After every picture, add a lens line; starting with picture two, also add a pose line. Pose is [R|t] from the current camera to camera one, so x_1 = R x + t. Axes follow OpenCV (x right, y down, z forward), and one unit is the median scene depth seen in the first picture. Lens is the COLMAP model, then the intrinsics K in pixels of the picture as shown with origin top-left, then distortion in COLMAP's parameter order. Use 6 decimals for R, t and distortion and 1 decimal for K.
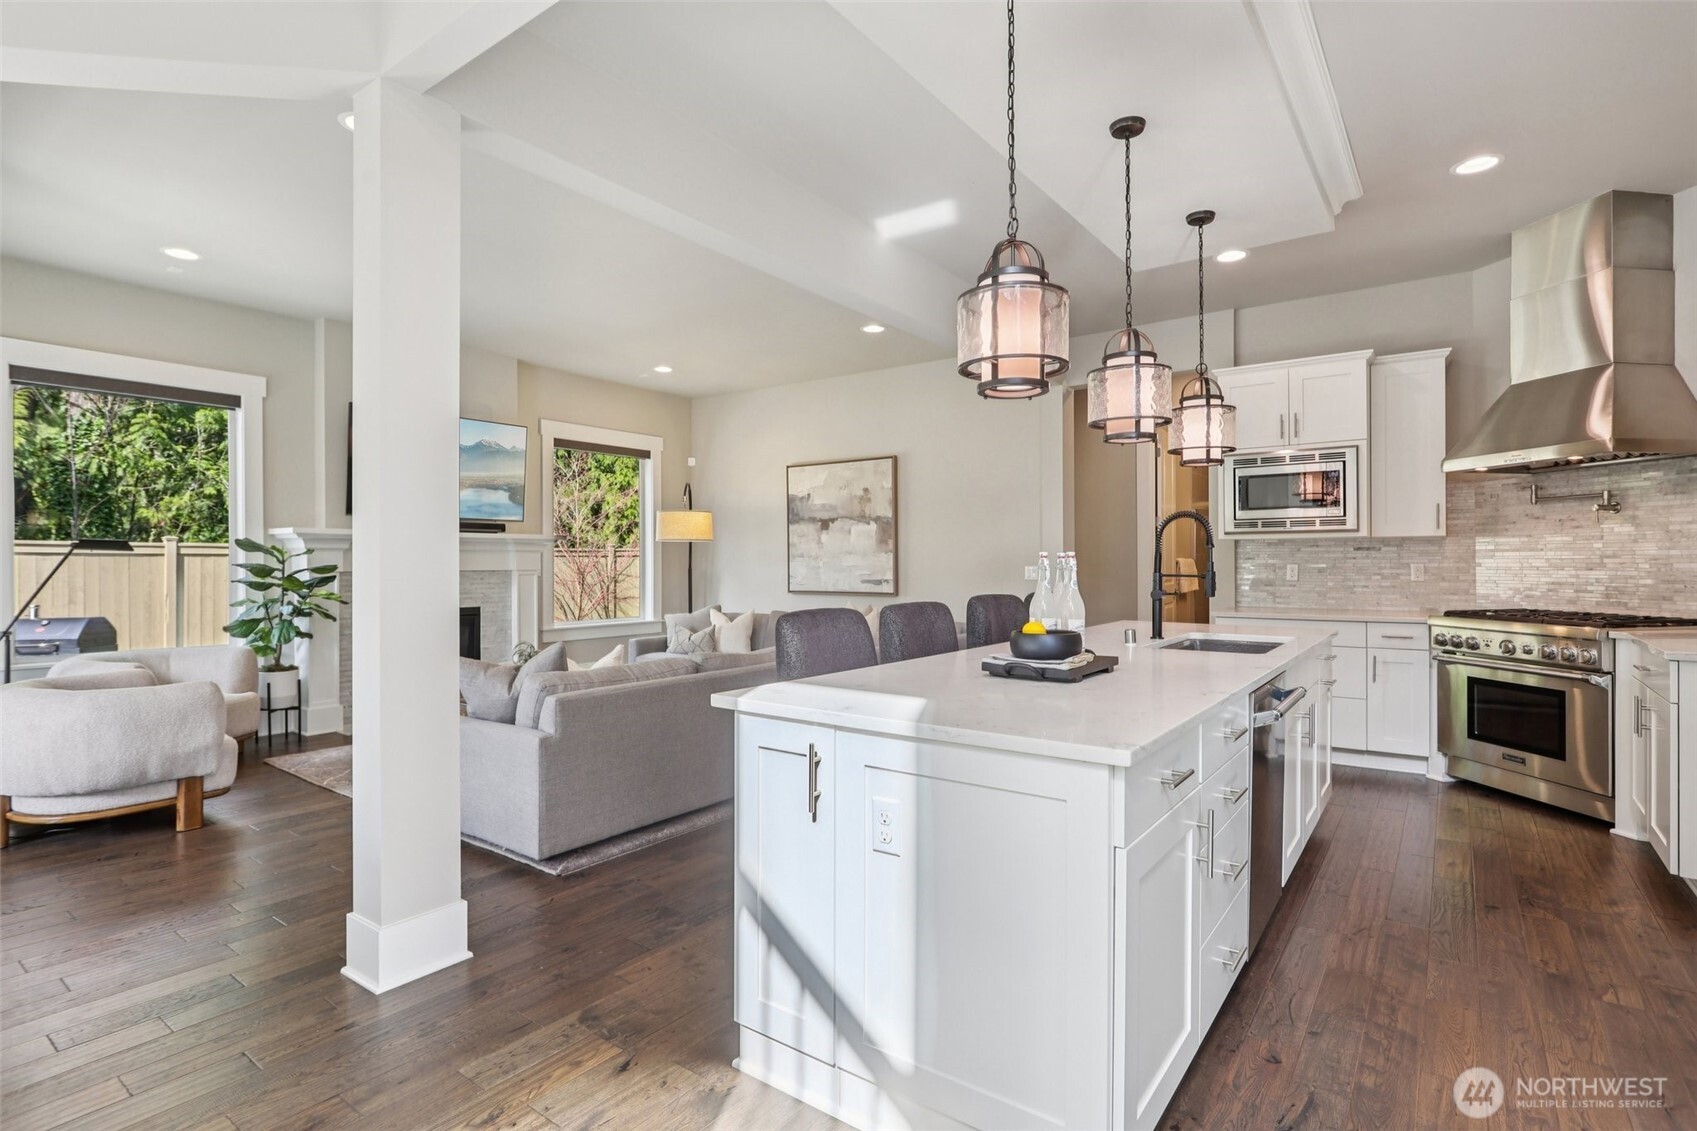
lens RADIAL K [[822.8, 0, 851.2], [0, 822.8, 561.5], [0, 0, 1]] dist [-0.000332, 0.000419]
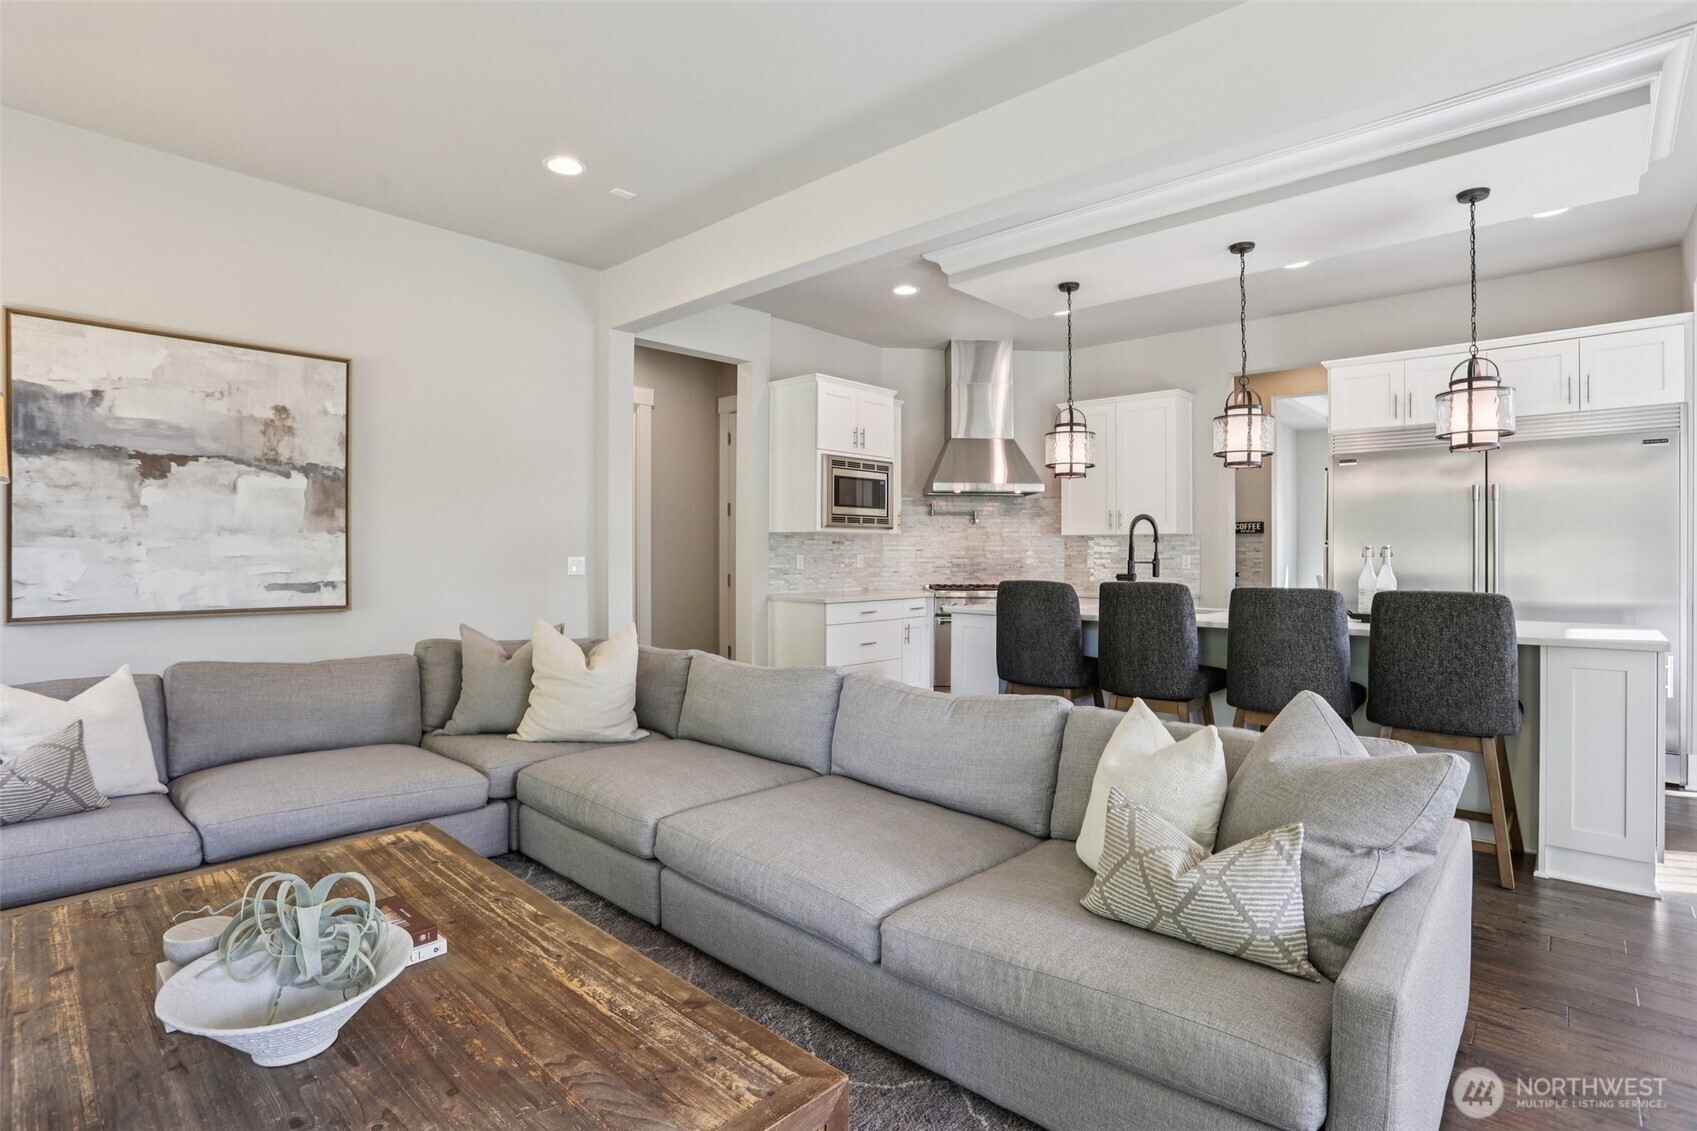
lens RADIAL K [[822.8, 0, 882.6], [0, 822.8, 549.8], [0, 0, 1]] dist [-0.000332, 0.000419]
pose [[0.140478, 0.008164, 0.990050, -0.442697], [-0.003190, 0.999965, -0.007793, 0.003856], [-0.990079, -0.002063, 0.140499, 0.555480]]
